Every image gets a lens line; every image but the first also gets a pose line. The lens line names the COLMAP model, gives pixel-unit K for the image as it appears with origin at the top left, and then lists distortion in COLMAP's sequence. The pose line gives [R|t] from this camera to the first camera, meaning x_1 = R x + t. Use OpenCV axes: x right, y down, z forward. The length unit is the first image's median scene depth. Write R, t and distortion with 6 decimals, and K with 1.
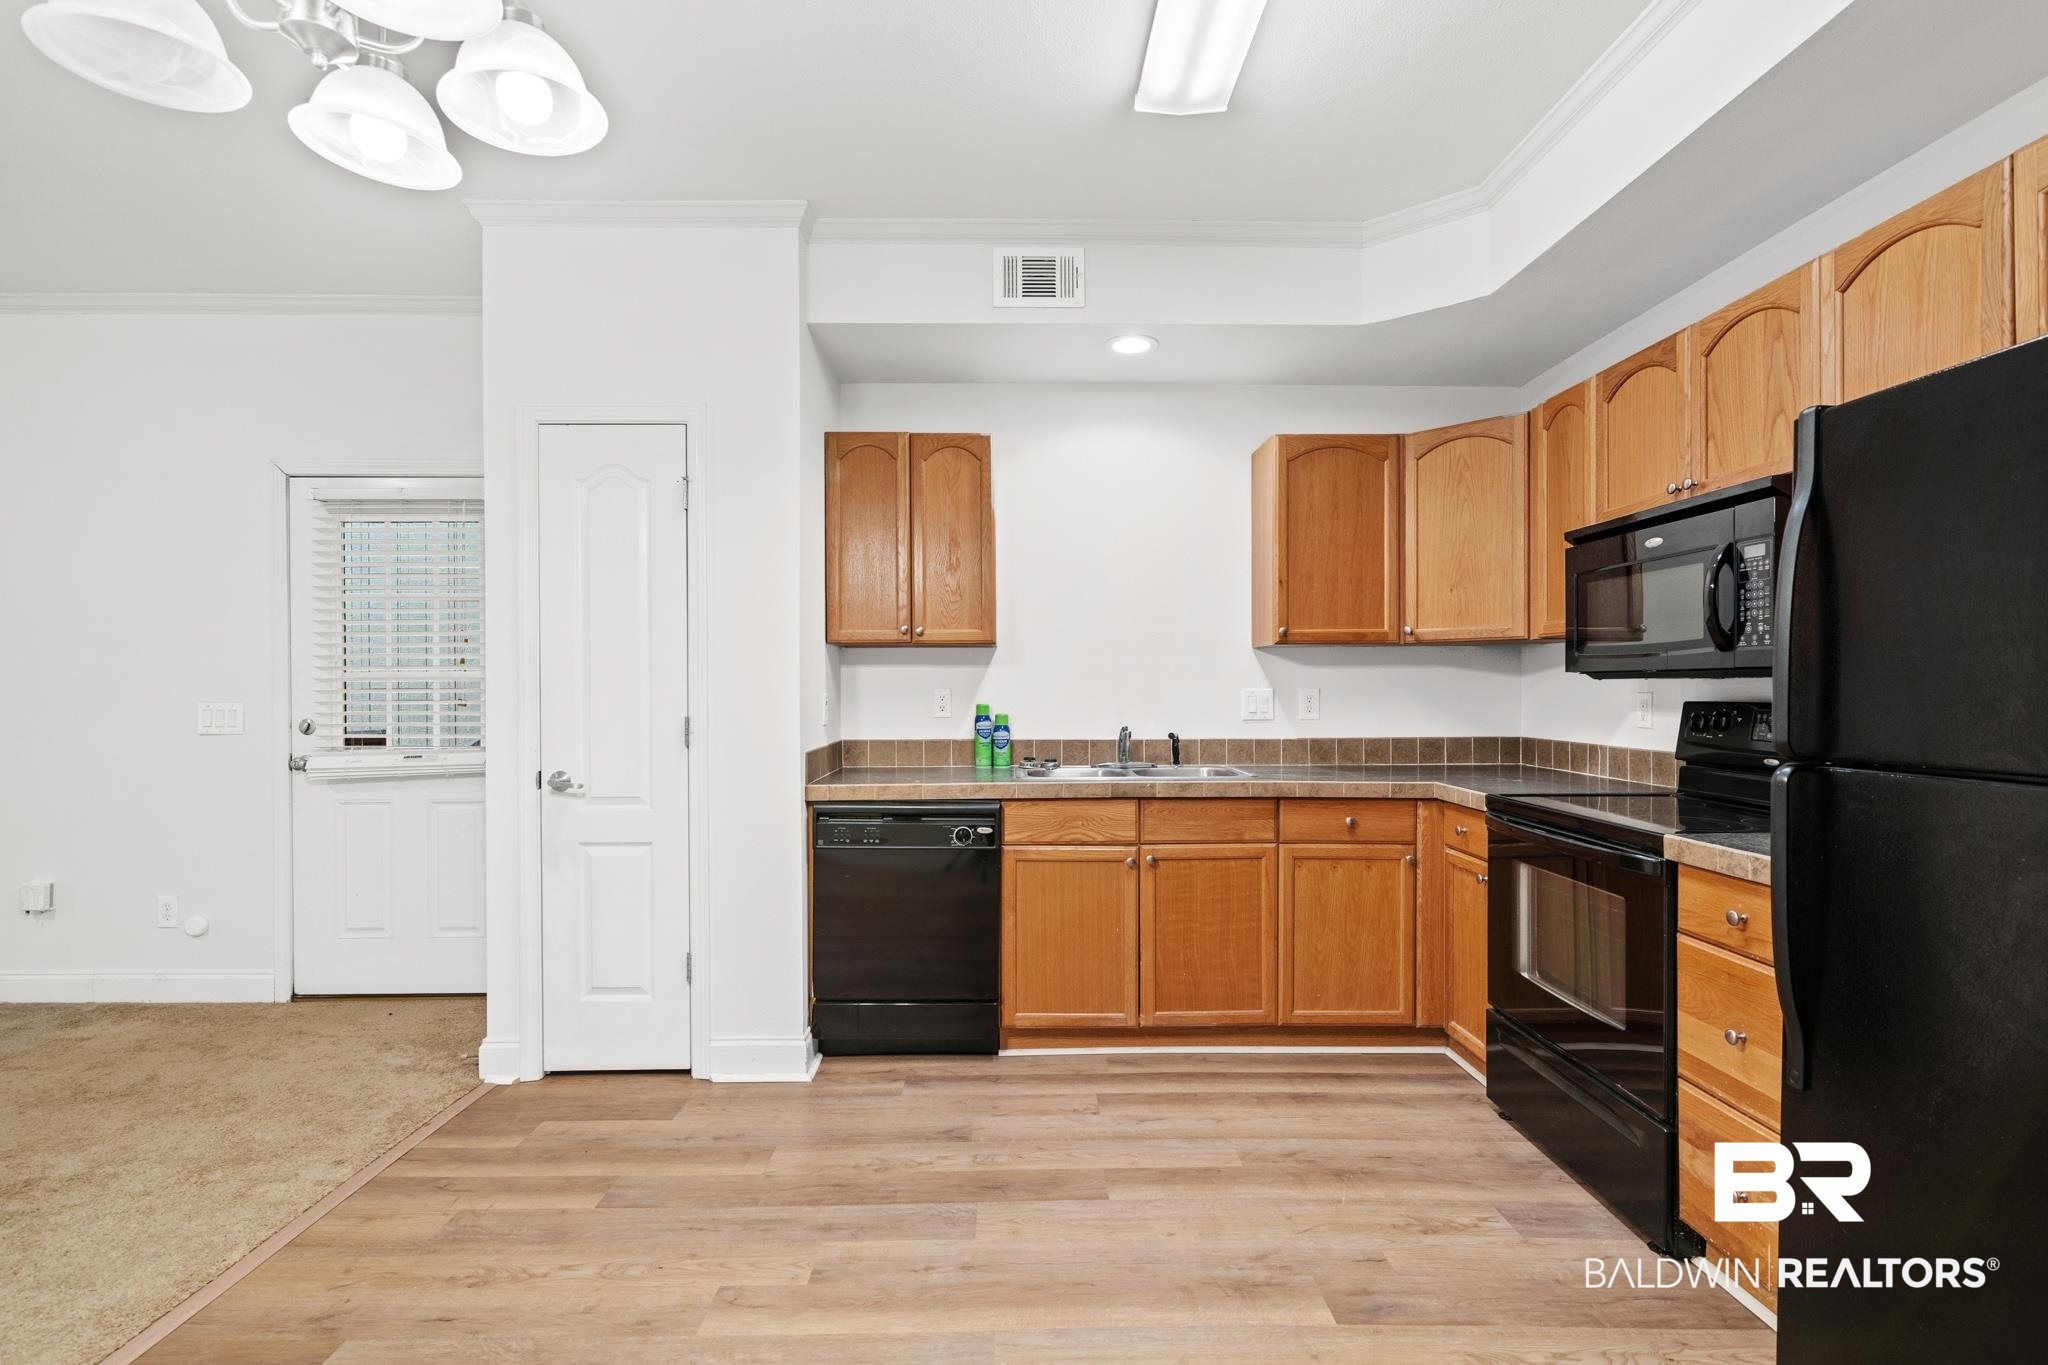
lens RADIAL K [[936.5, 0, 1023.4], [0, 936.5, 695.5], [0, 0, 1]] dist [-0.001976, -0.000660]
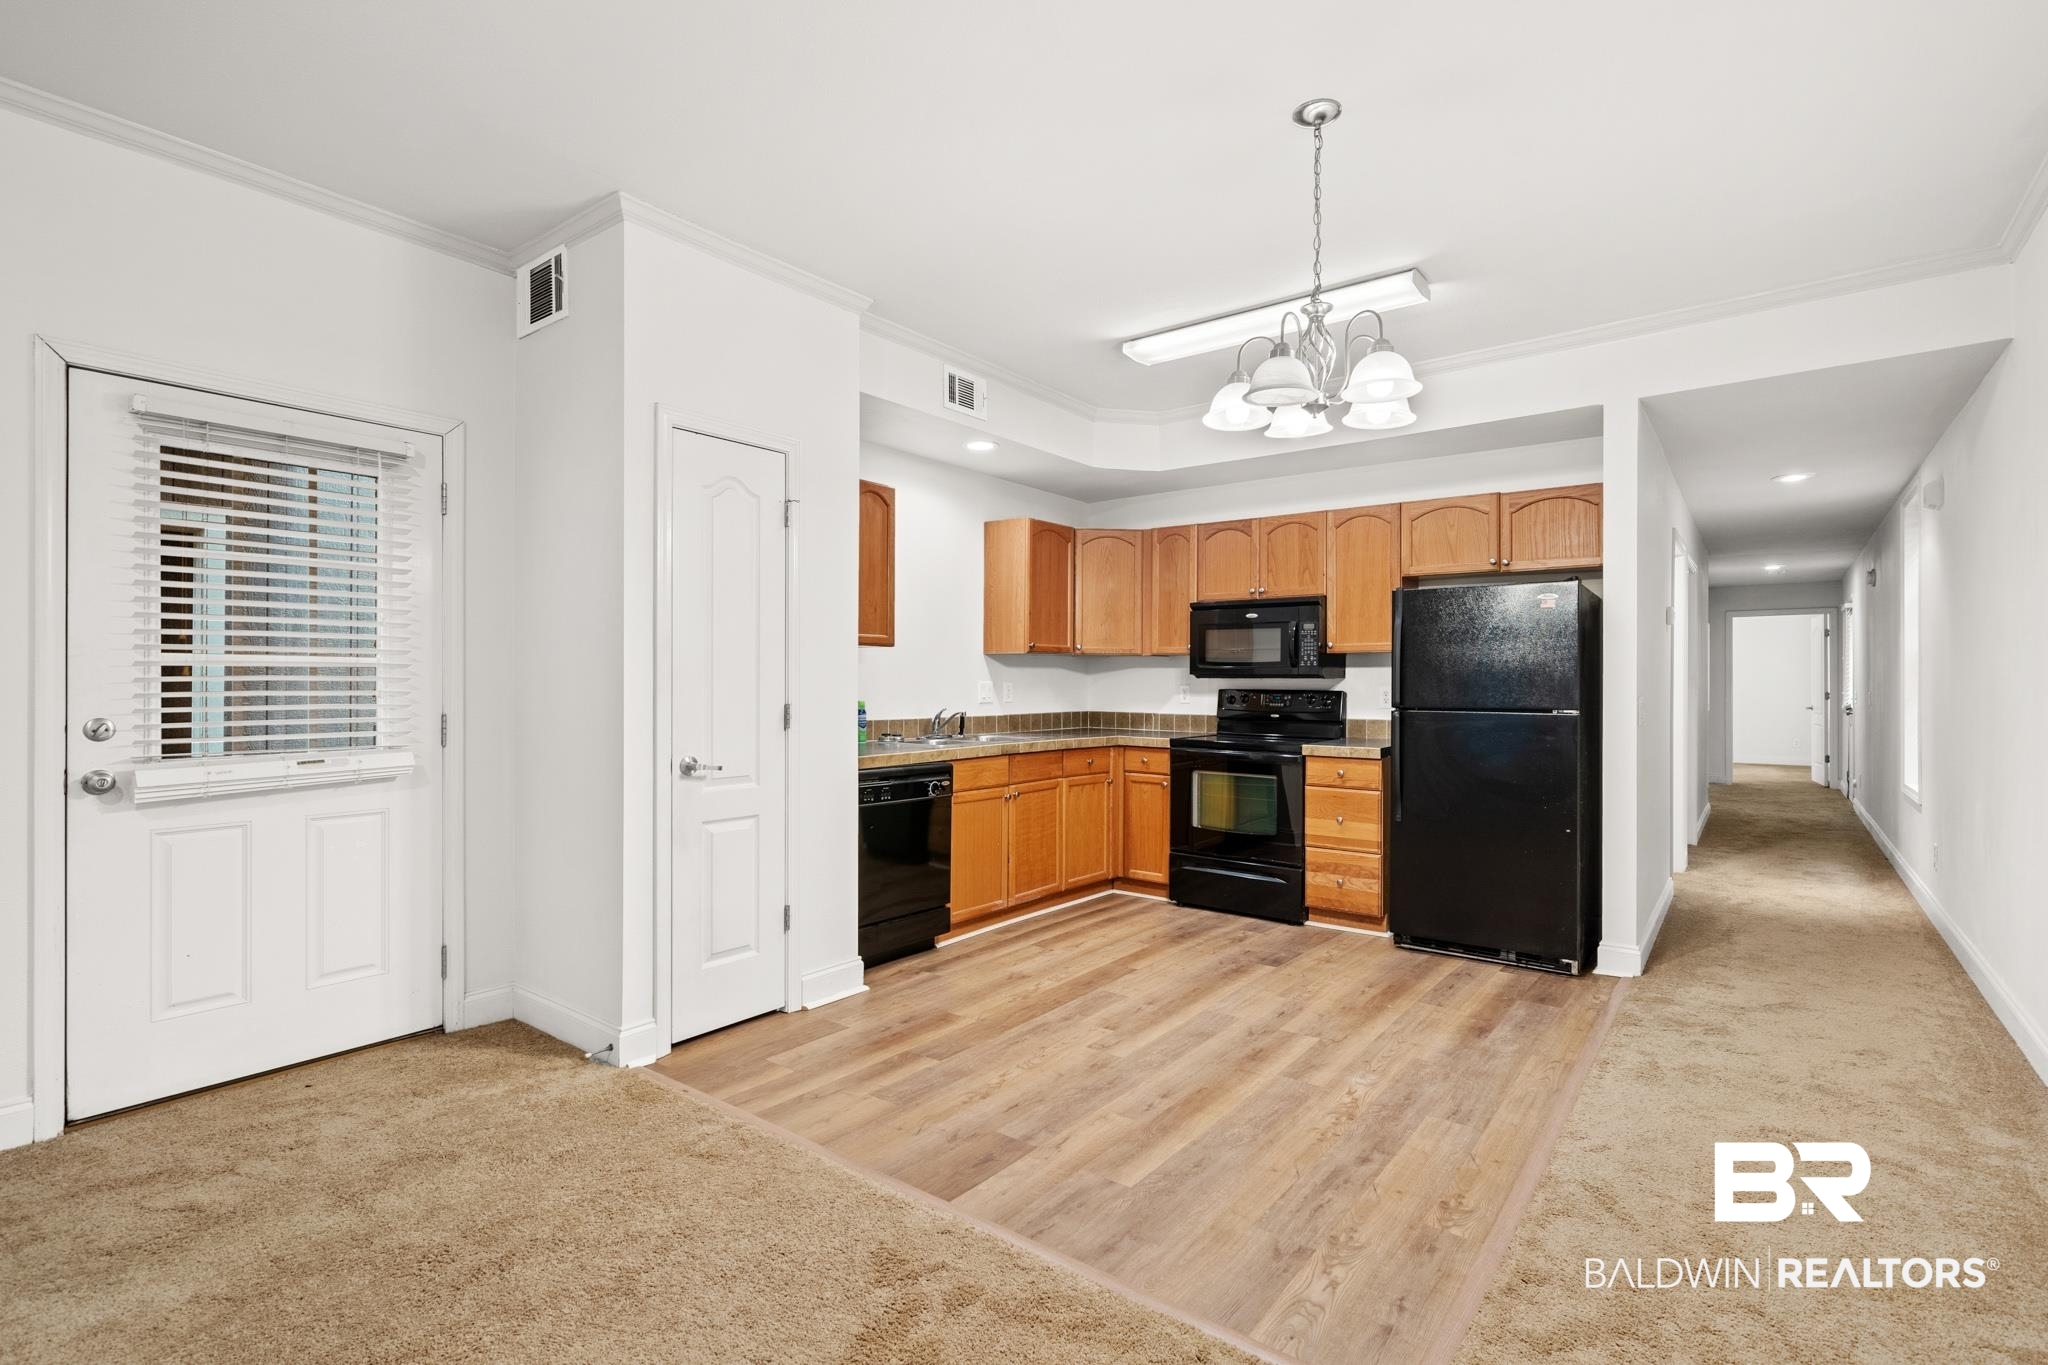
lens RADIAL K [[936.5, 0, 1032.6], [0, 936.5, 679.7], [0, 0, 1]] dist [-0.001976, -0.000660]
pose [[0.629325, 0.006805, 0.777112, -1.073616], [0.000222, 0.999960, -0.008936, 0.003121], [-0.777142, 0.005796, 0.629298, 0.024840]]
